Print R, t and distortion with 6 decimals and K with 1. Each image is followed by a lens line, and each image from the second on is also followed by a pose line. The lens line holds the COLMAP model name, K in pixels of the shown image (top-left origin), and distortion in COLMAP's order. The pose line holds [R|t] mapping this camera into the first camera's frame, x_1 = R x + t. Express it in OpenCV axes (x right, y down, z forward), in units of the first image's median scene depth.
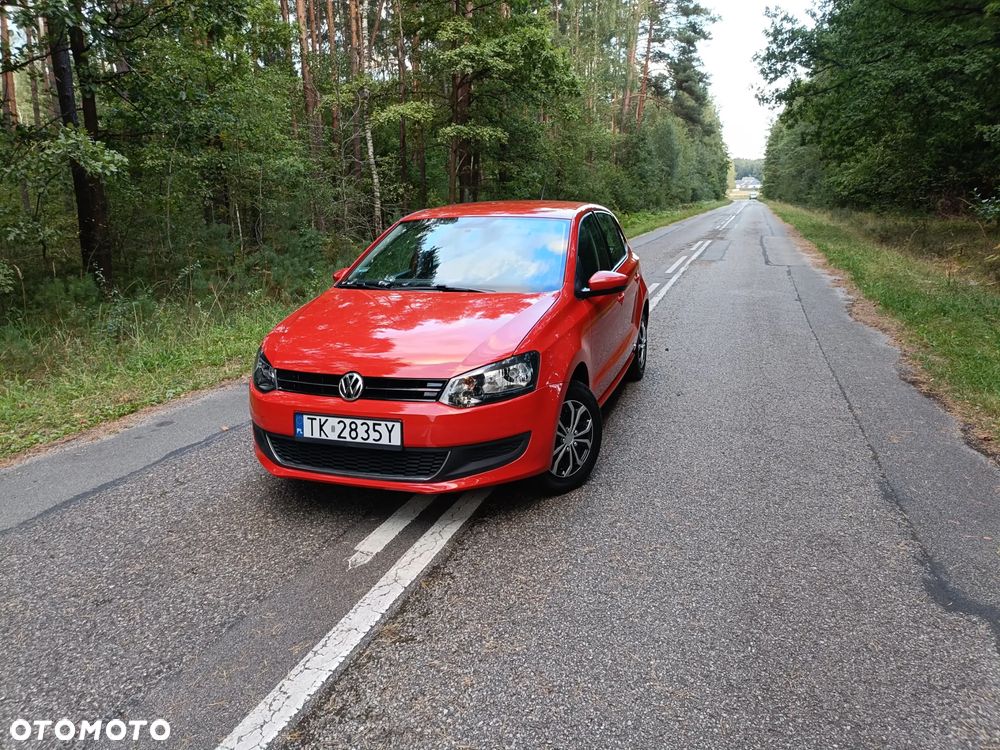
lens RADIAL K [[733.5, 0, 499.6], [0, 733.5, 371.7], [0, 0, 1]] dist [0.039623, -0.028249]
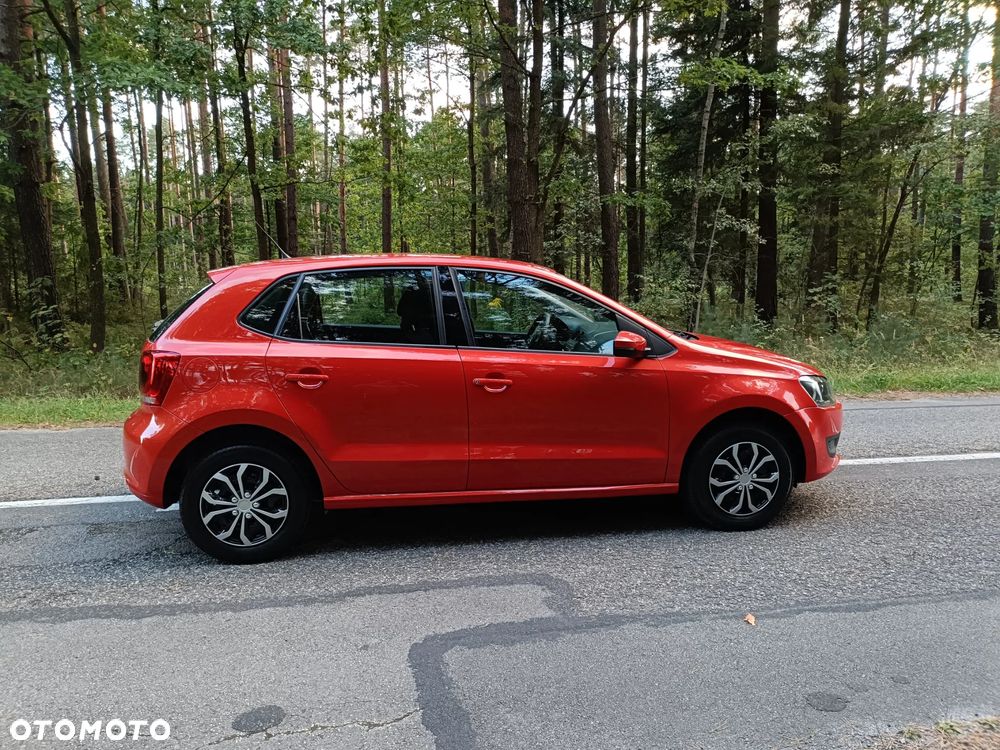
lens RADIAL K [[733.5, 0, 499.5], [0, 733.5, 383.1], [0, 0, 1]] dist [0.039623, -0.028249]
pose [[-0.482485, -0.099266, 0.870261, -0.673660], [0.206507, 0.952658, 0.223155, -0.237241], [-0.851213, 0.287384, -0.439144, 1.208655]]
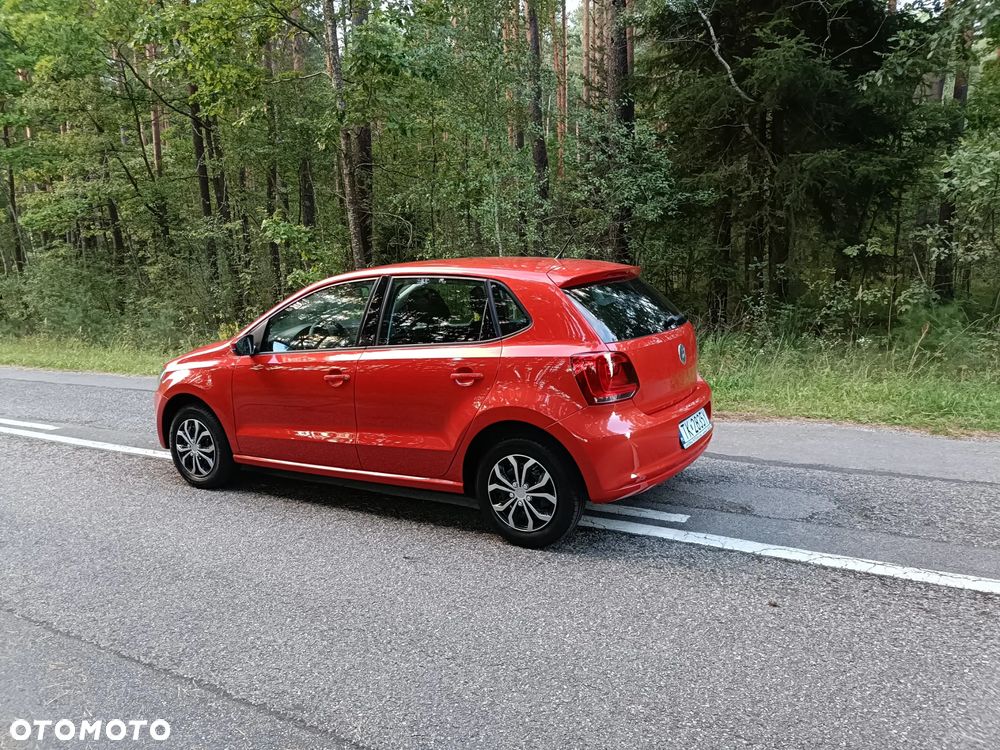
lens RADIAL K [[733.5, 0, 480.4], [0, 733.5, 364.8], [0, 0, 1]] dist [0.039623, -0.028249]
pose [[-0.211468, 0.173119, -0.961931, 0.813713], [-0.172278, 0.962177, 0.211036, -0.277373], [0.962082, 0.210347, -0.173645, 1.111673]]
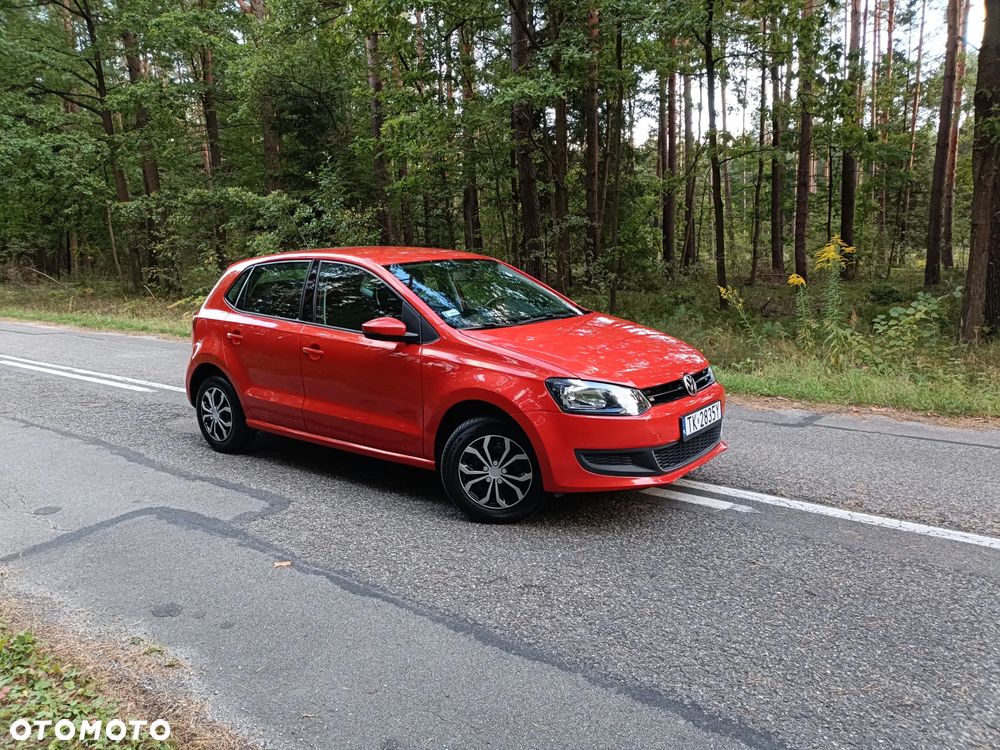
lens RADIAL K [[733.5, 0, 495.3], [0, 733.5, 367.8], [0, 0, 1]] dist [0.039623, -0.028249]
pose [[0.335528, -0.129688, 0.933060, -0.815044], [0.223425, 0.973173, 0.054920, -0.083033], [-0.915151, 0.190041, 0.355503, 0.480049]]
